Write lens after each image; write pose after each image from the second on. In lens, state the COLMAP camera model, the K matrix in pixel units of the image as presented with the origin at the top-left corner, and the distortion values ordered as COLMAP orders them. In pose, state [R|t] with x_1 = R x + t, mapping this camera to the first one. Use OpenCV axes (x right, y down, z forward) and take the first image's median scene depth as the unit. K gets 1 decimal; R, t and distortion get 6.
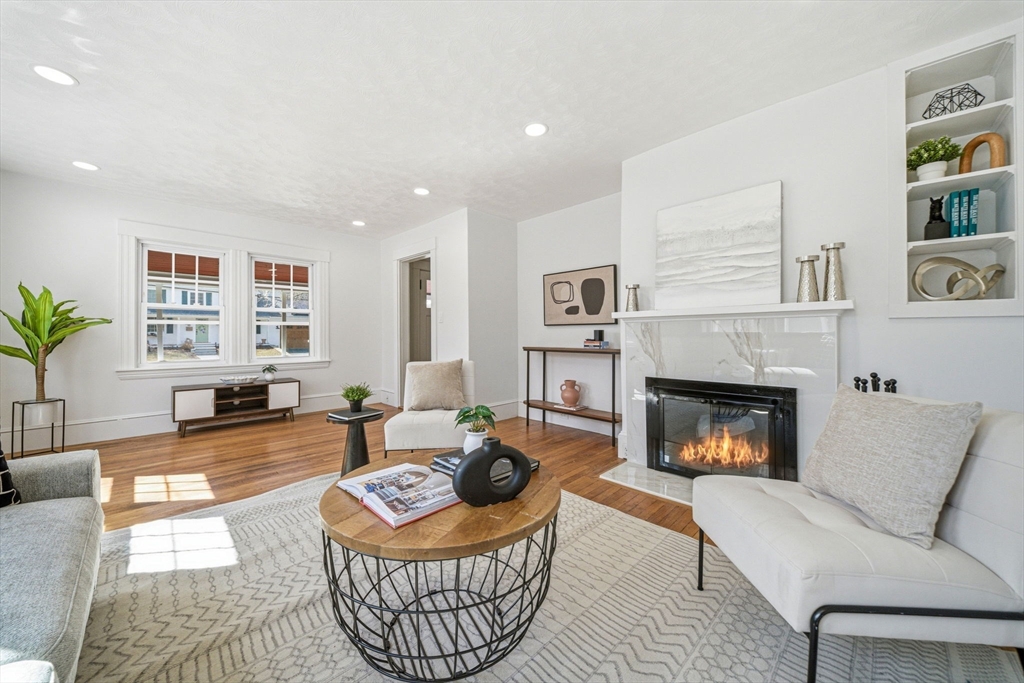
lens RADIAL K [[357.8, 0, 503.6], [0, 357.8, 333.9], [0, 0, 1]] dist [0.001903, -0.003169]
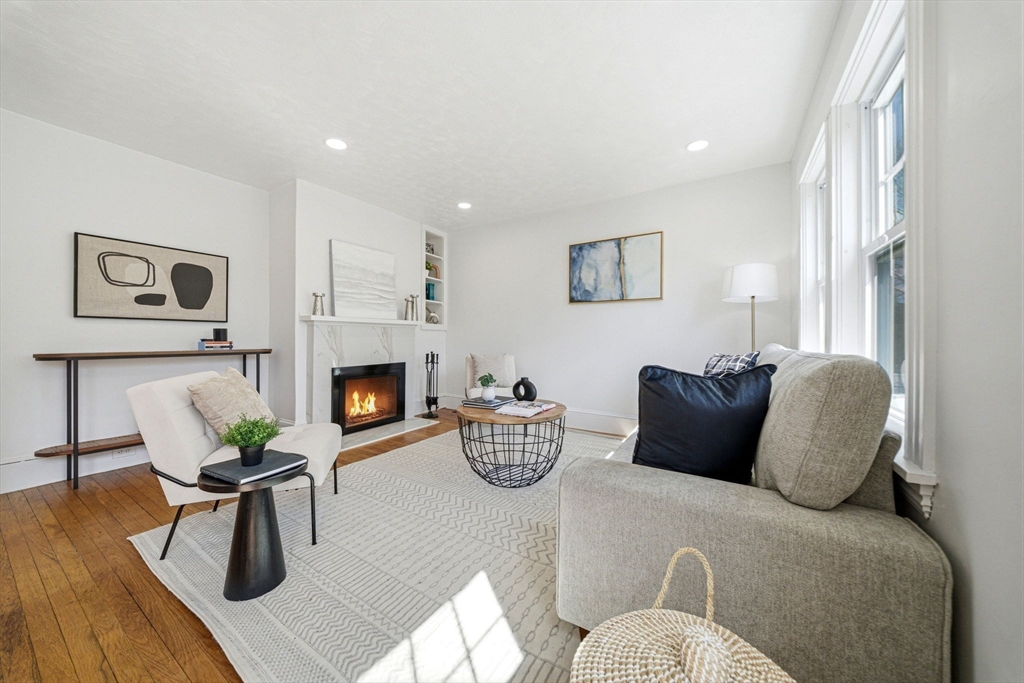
lens RADIAL K [[357.8, 0, 508.7], [0, 357.8, 335.9], [0, 0, 1]] dist [0.001903, -0.003169]
pose [[-0.221915, 0.002668, 0.975062, -0.663320], [-0.012296, 0.999909, -0.005535, 0.002977], [-0.974989, -0.013218, -0.221862, 0.449440]]
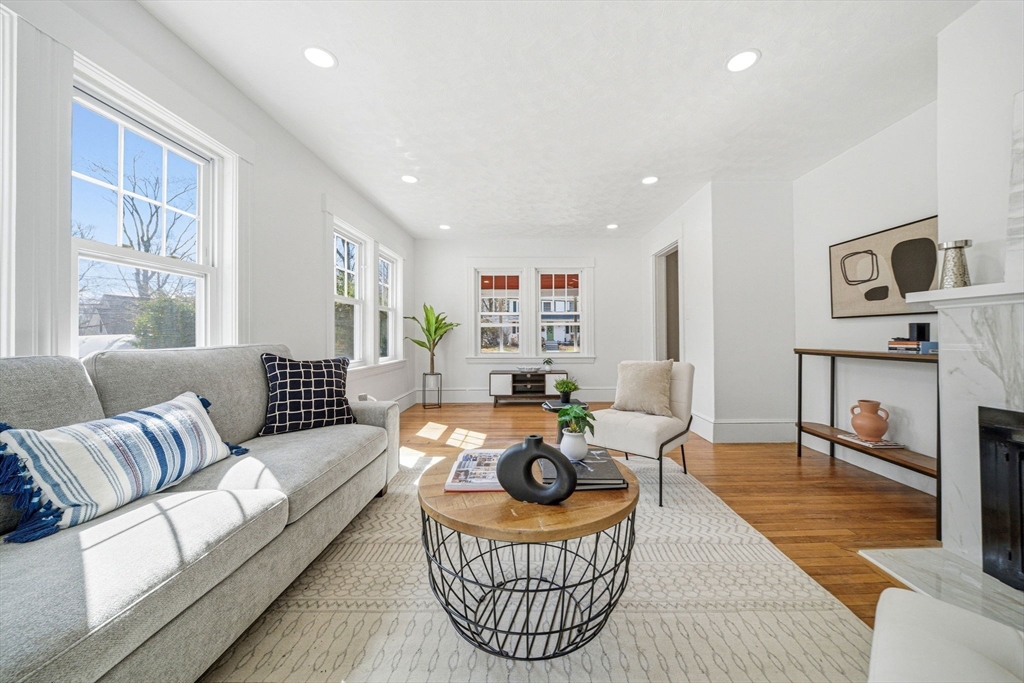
lens RADIAL K [[357.8, 0, 512.0], [0, 357.8, 335.3], [0, 0, 1]] dist [0.001903, -0.003169]
pose [[0.718353, -0.000376, -0.695678, 0.164754], [0.004810, 0.999979, 0.004426, 0.003344], [0.695662, -0.006526, 0.718340, 0.069965]]
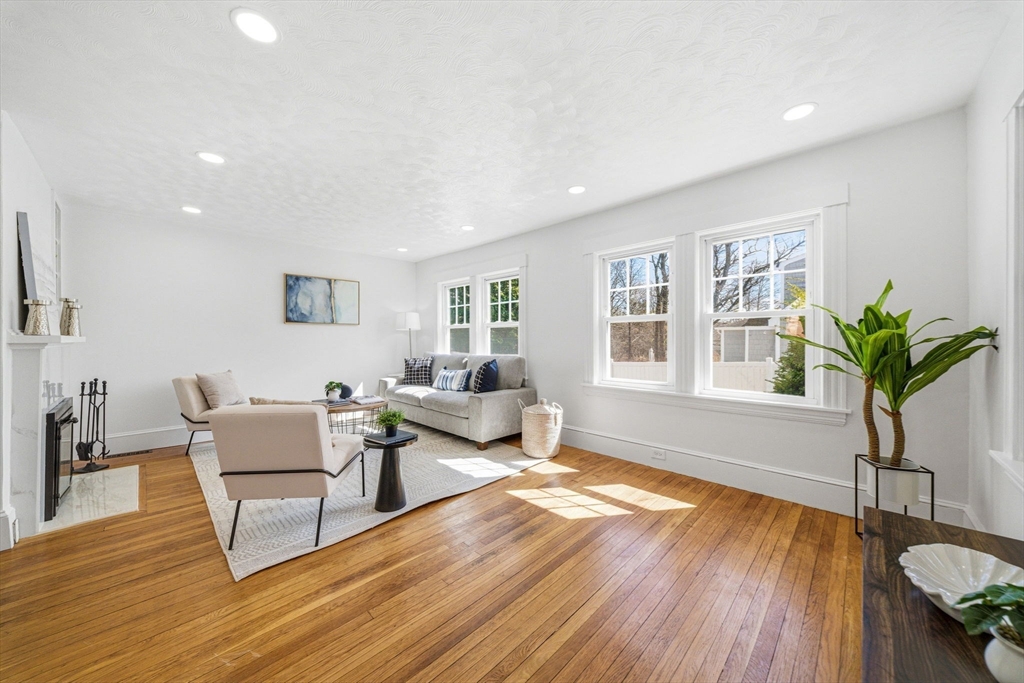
lens RADIAL K [[357.8, 0, 512.3], [0, 357.8, 336.6], [0, 0, 1]] dist [0.001903, -0.003169]
pose [[-0.999741, 0.003659, -0.022451, -0.452834], [0.003899, 0.999936, -0.010657, -0.033201], [0.022410, -0.010741, -0.999691, 1.250176]]
